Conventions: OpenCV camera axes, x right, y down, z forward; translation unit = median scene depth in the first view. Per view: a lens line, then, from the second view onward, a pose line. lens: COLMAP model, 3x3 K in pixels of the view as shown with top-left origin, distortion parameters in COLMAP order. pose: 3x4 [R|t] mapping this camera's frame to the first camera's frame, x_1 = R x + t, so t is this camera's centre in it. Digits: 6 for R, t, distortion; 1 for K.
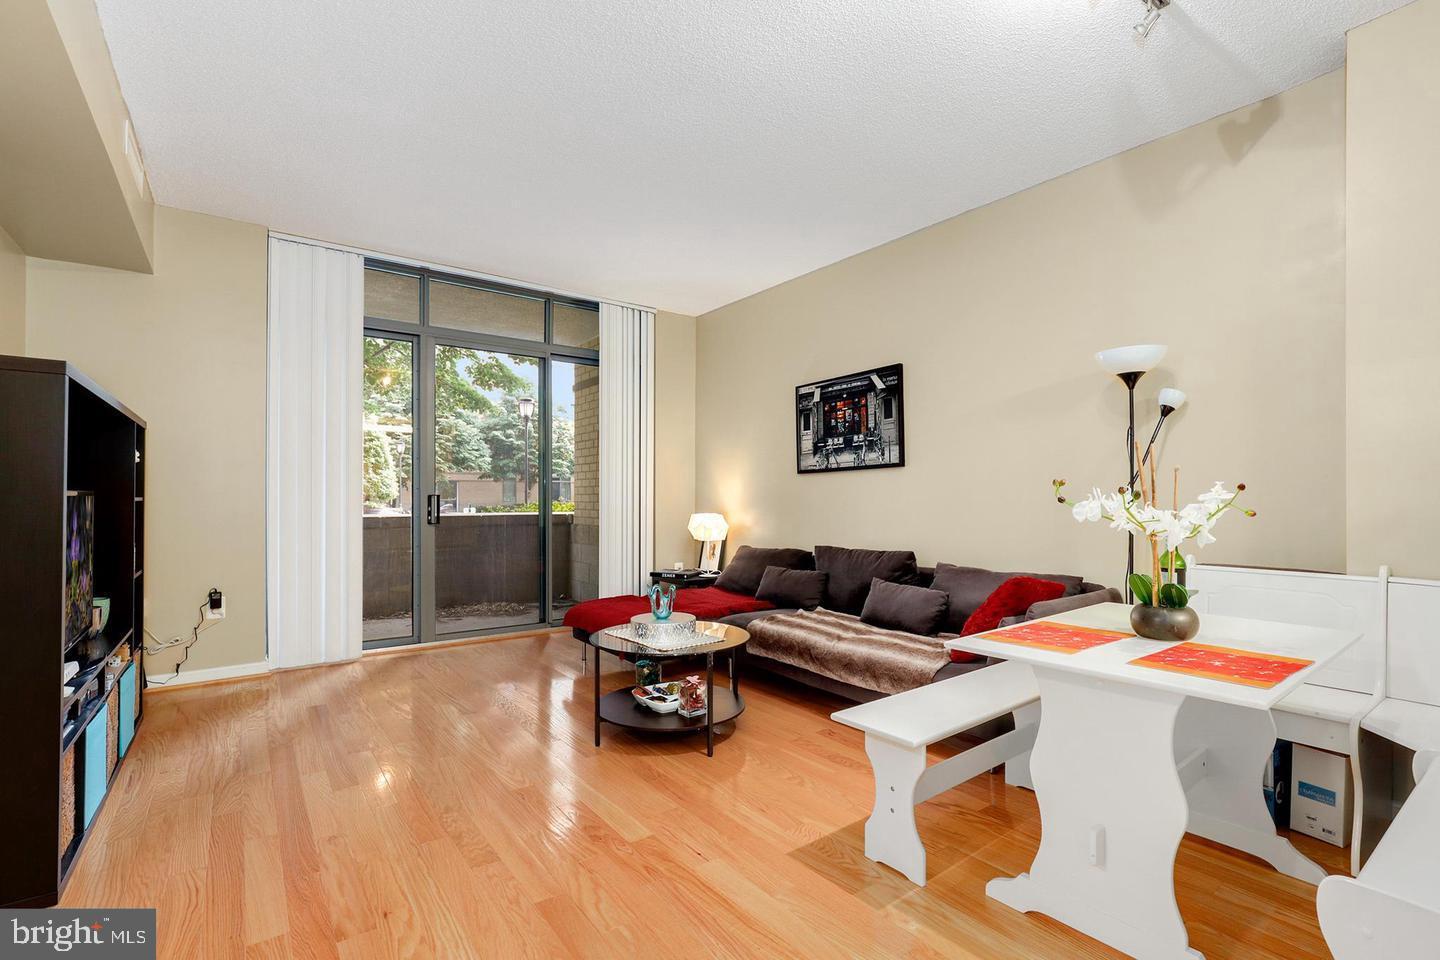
lens RADIAL K [[654.8, 0, 719.0], [0, 654.8, 496.6], [0, 0, 1]] dist [-0.026689, -0.000042]
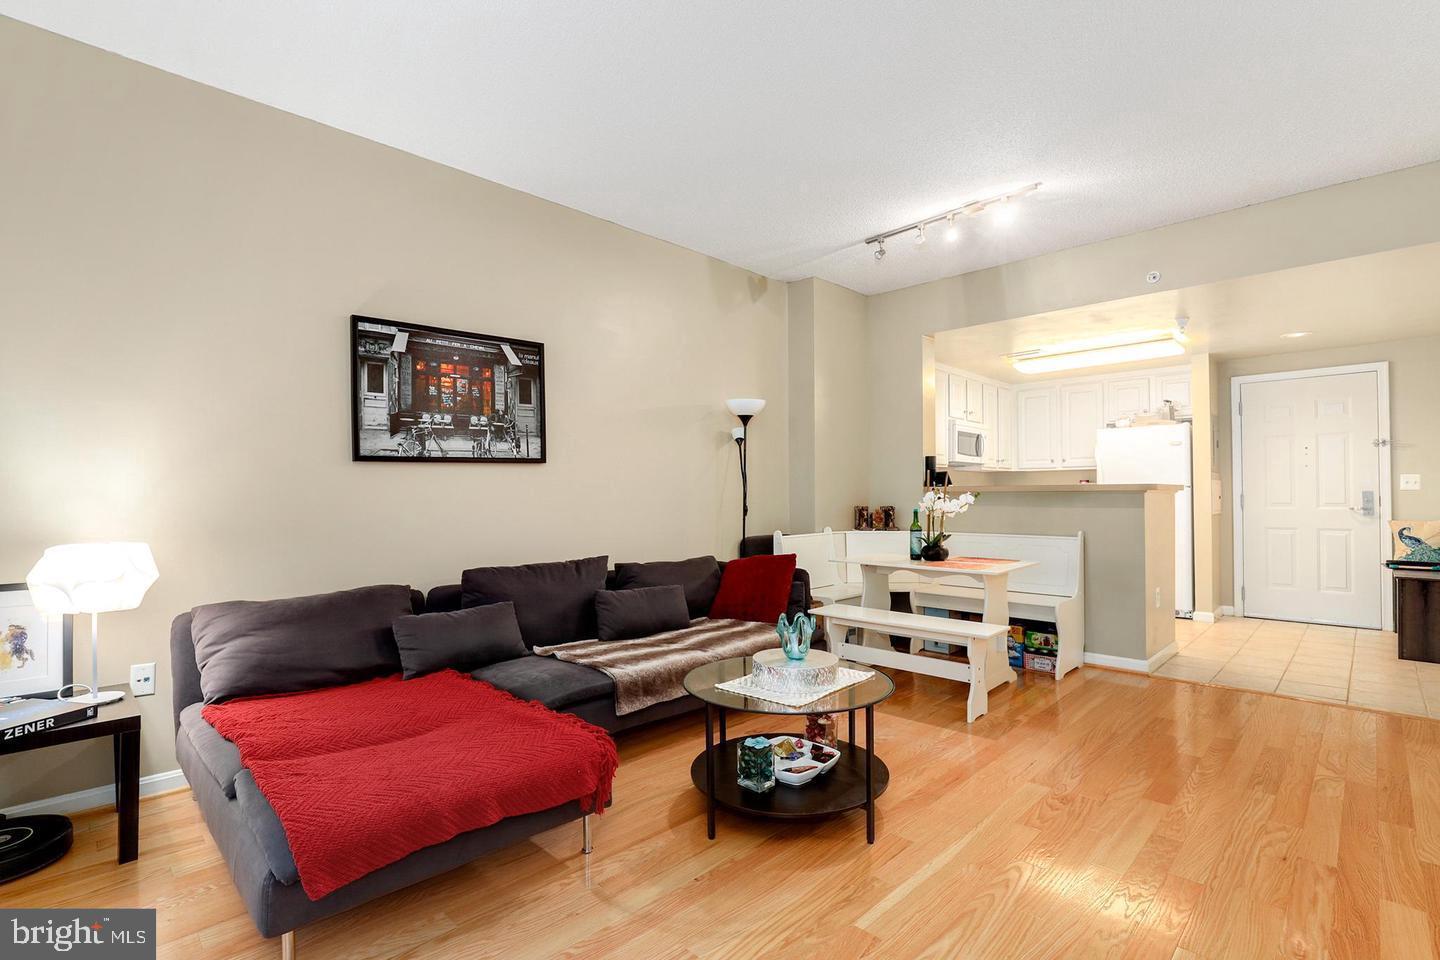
lens RADIAL K [[669.3, 0, 725.7], [0, 669.3, 496.1], [0, 0, 1]] dist [-0.028302, 0.004936]
pose [[-0.153683, -0.001317, 0.988119, -0.596331], [0.003197, 0.999993, 0.001830, -0.002962], [-0.988115, 0.003440, -0.153678, 0.849620]]
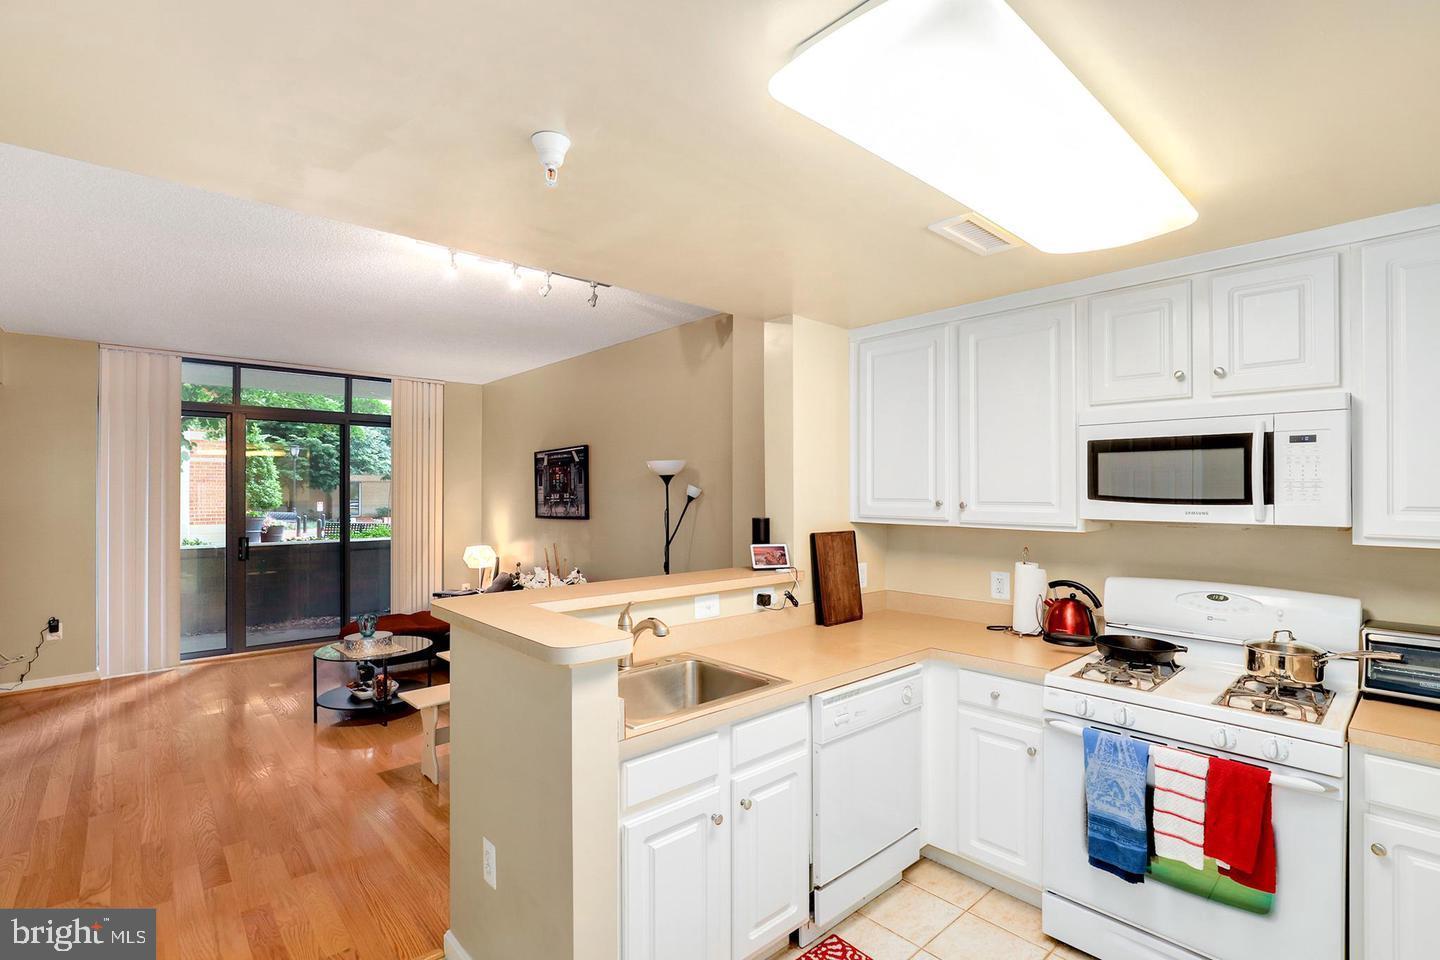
lens RADIAL K [[663.4, 0, 718.2], [0, 663.4, 485.3], [0, 0, 1]] dist [-0.024818, 0.000617]
pose [[0.995320, -0.002156, 0.096613, 0.399628], [0.002882, 0.999969, -0.007383, -0.101728], [-0.096594, 0.007627, 0.995295, -0.405457]]
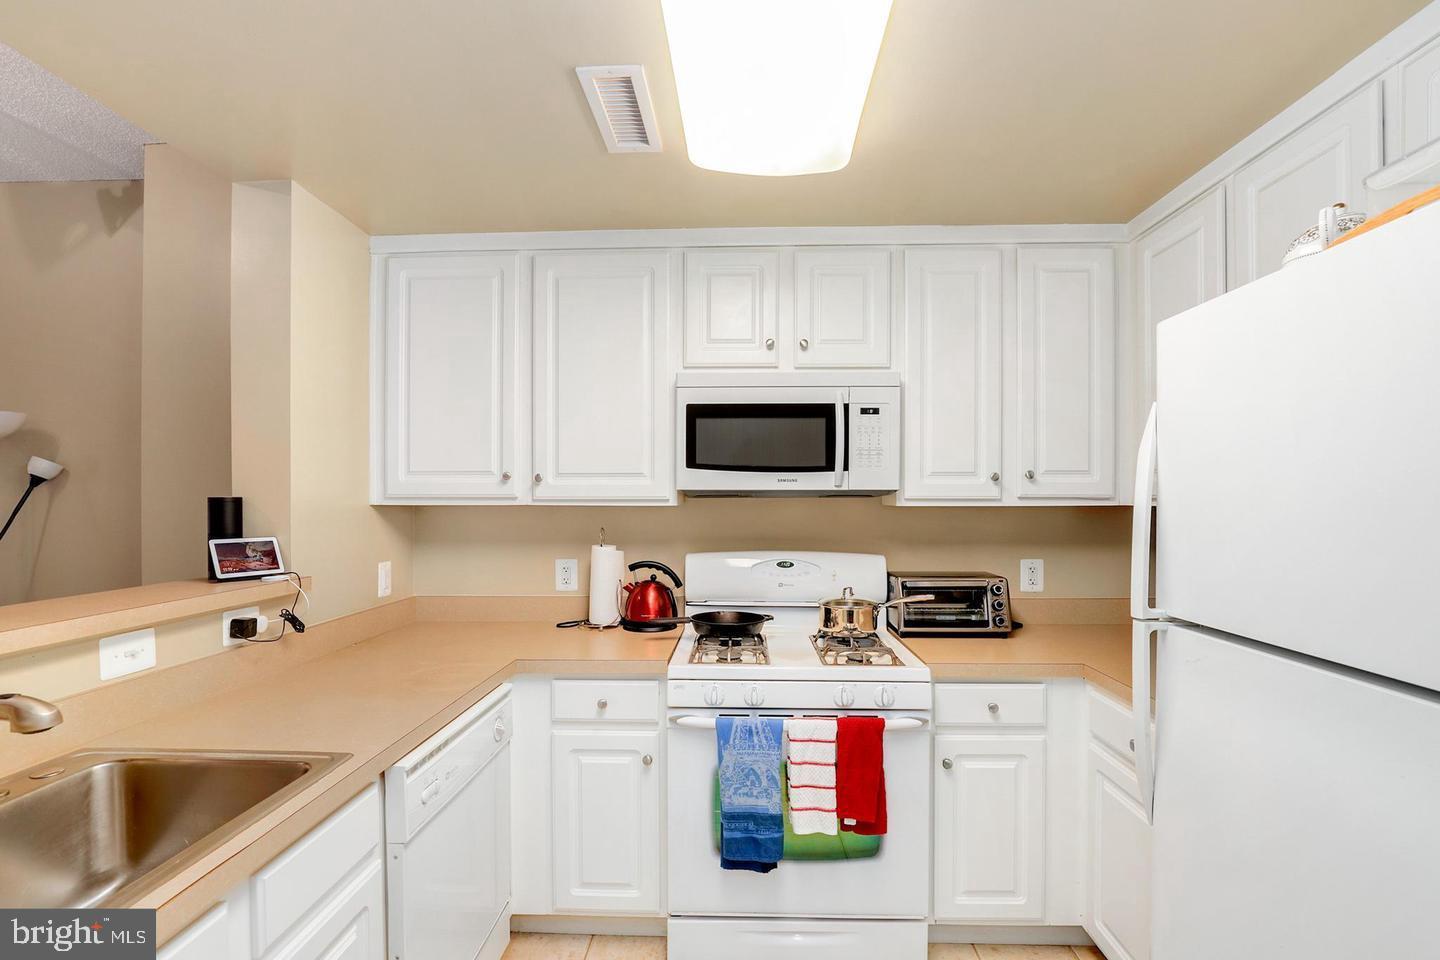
lens RADIAL K [[669.3, 0, 725.7], [0, 669.3, 496.1], [0, 0, 1]] dist [-0.028302, 0.004936]
pose [[0.619121, -0.002126, 0.785293, 0.377267], [0.002278, 0.999997, 0.000911, -0.072551], [-0.785292, 0.001225, 0.619124, -0.231918]]
